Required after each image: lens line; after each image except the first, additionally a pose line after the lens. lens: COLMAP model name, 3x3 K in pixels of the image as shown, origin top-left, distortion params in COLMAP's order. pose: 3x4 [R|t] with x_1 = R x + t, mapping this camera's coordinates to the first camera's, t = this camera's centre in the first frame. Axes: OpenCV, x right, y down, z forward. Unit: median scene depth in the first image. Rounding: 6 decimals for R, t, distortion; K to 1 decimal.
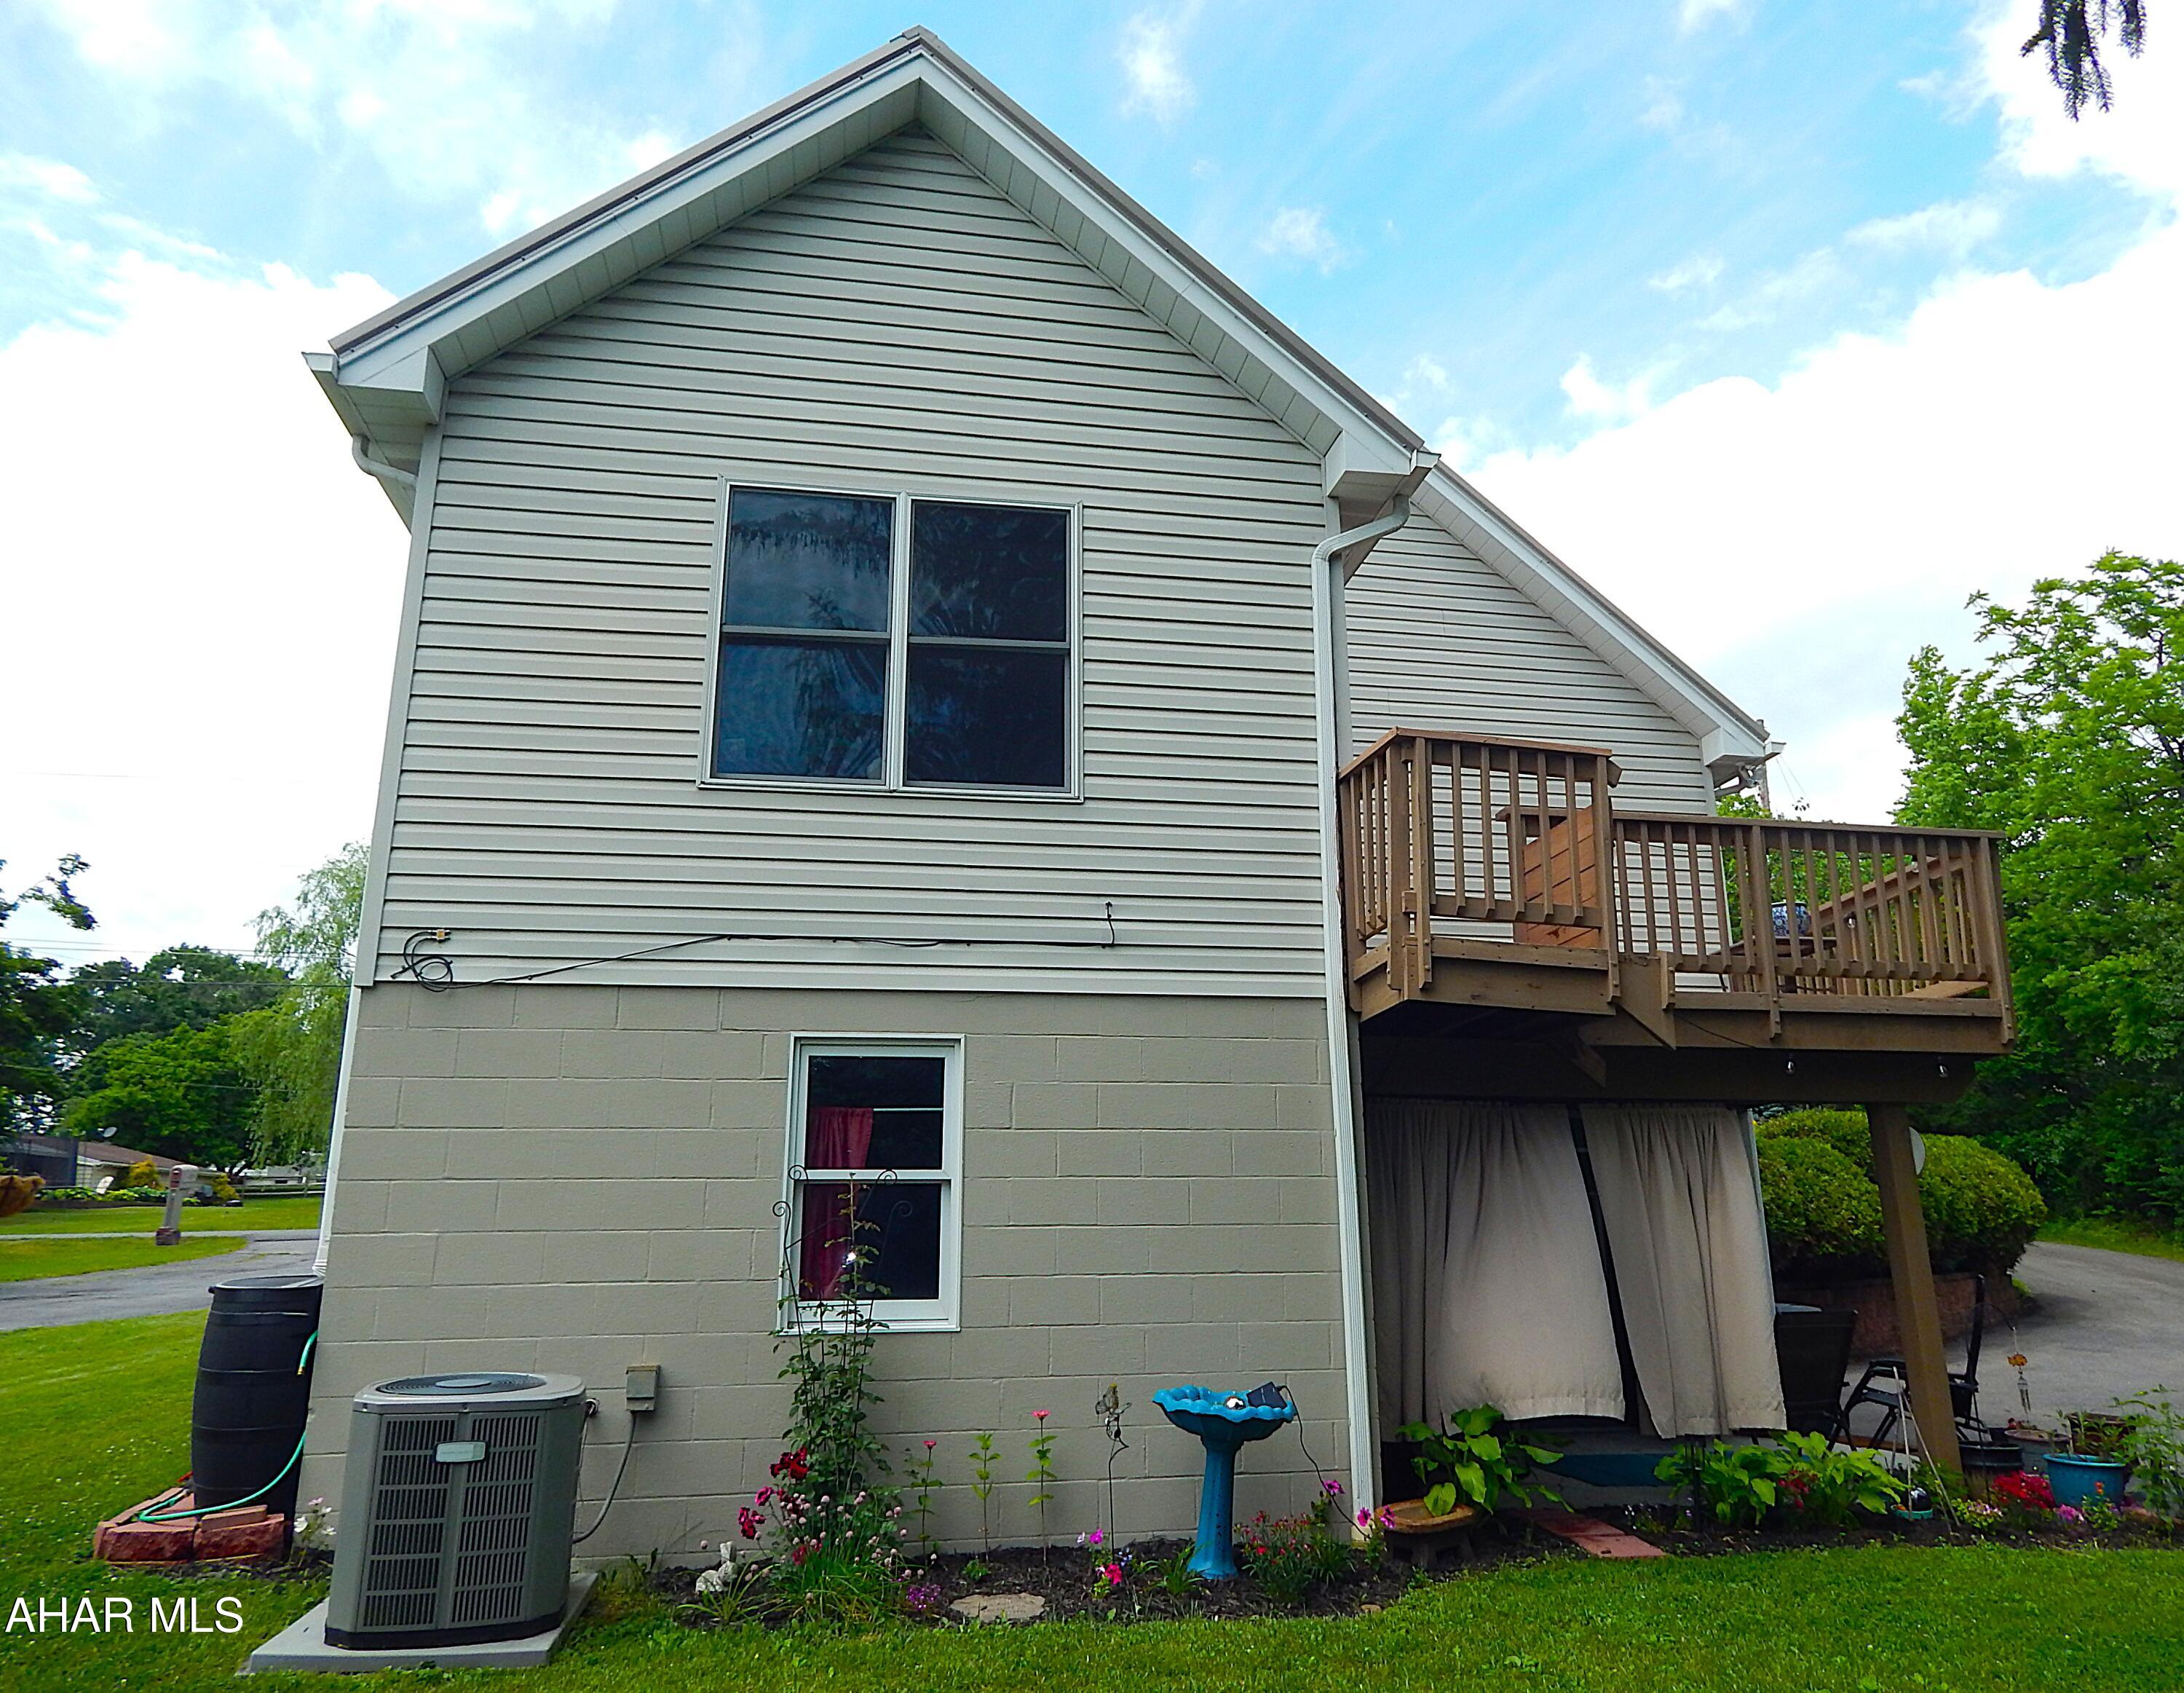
lens RADIAL K [[1534.6, 0, 1092.9], [0, 1534.6, 820.5], [0, 0, 1]] dist [-0.006720, -0.004130]
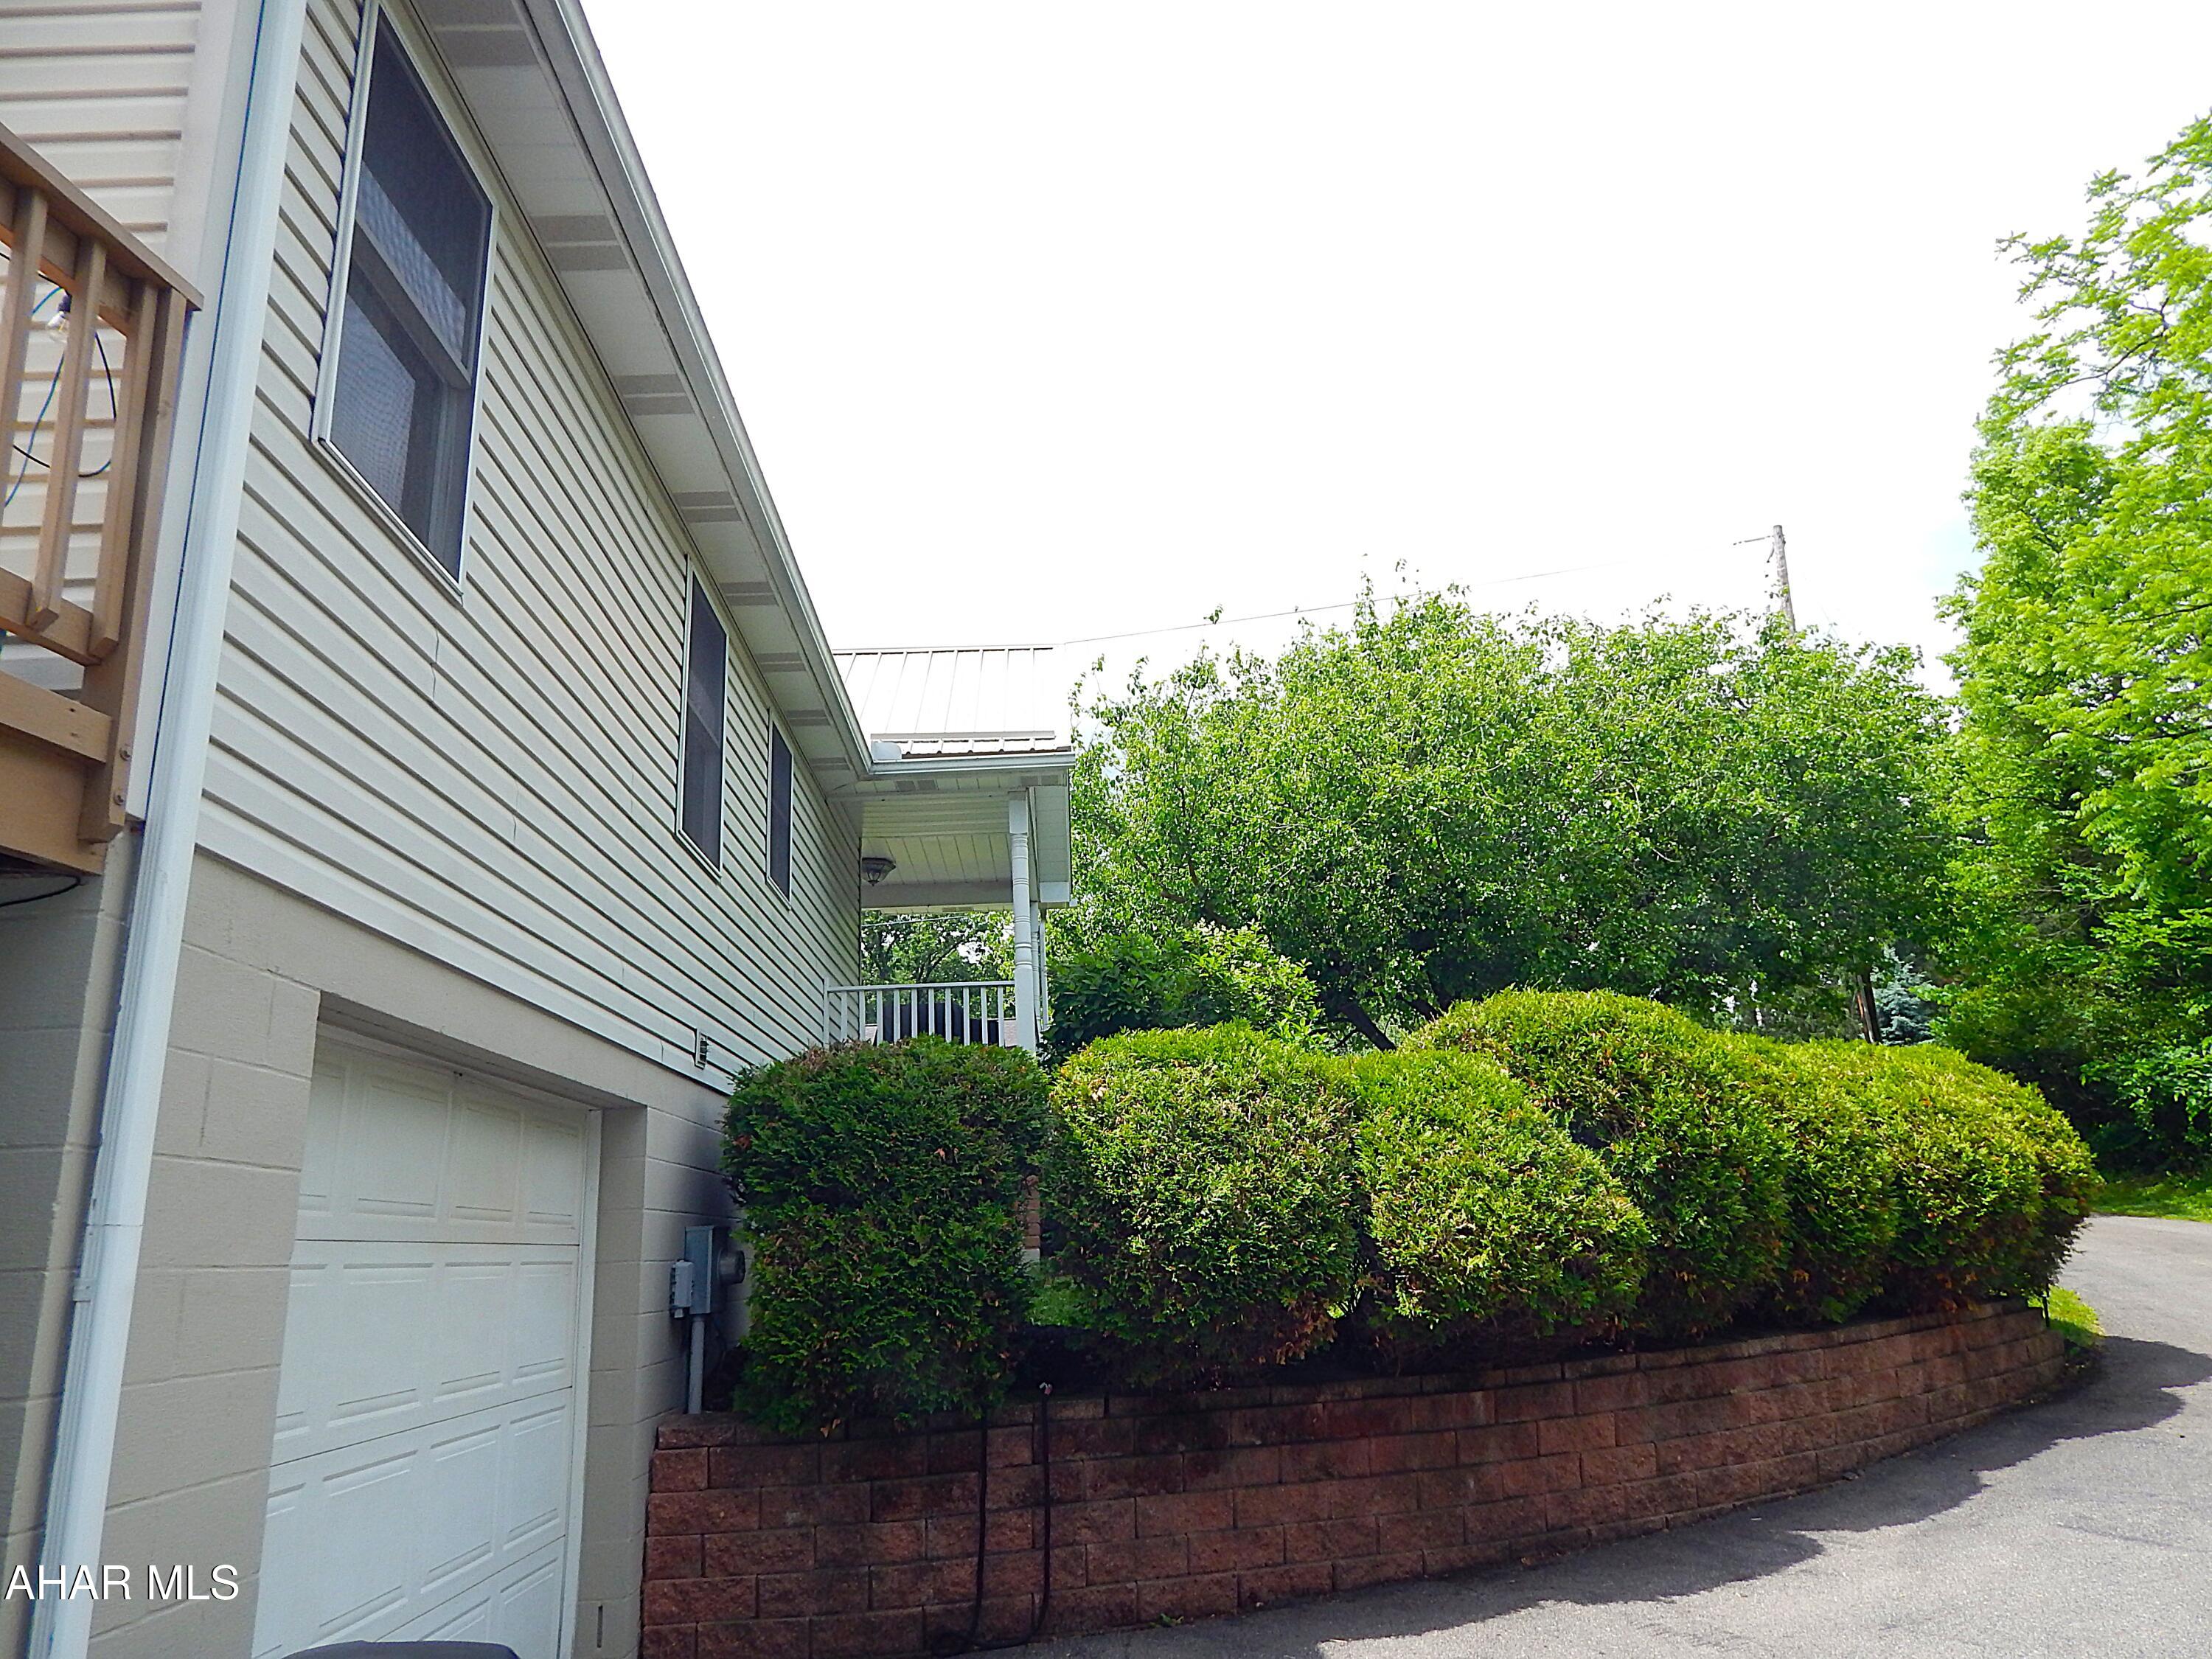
lens RADIAL K [[1463.7, 0, 1112.6], [0, 1463.7, 824.3], [0, 0, 1]] dist [0.000330, -0.001904]
pose [[0.988970, -0.076411, -0.126881, 0.936195], [0.075549, 0.997075, -0.011599, 0.299095], [0.127396, 0.001886, 0.991850, 1.205543]]
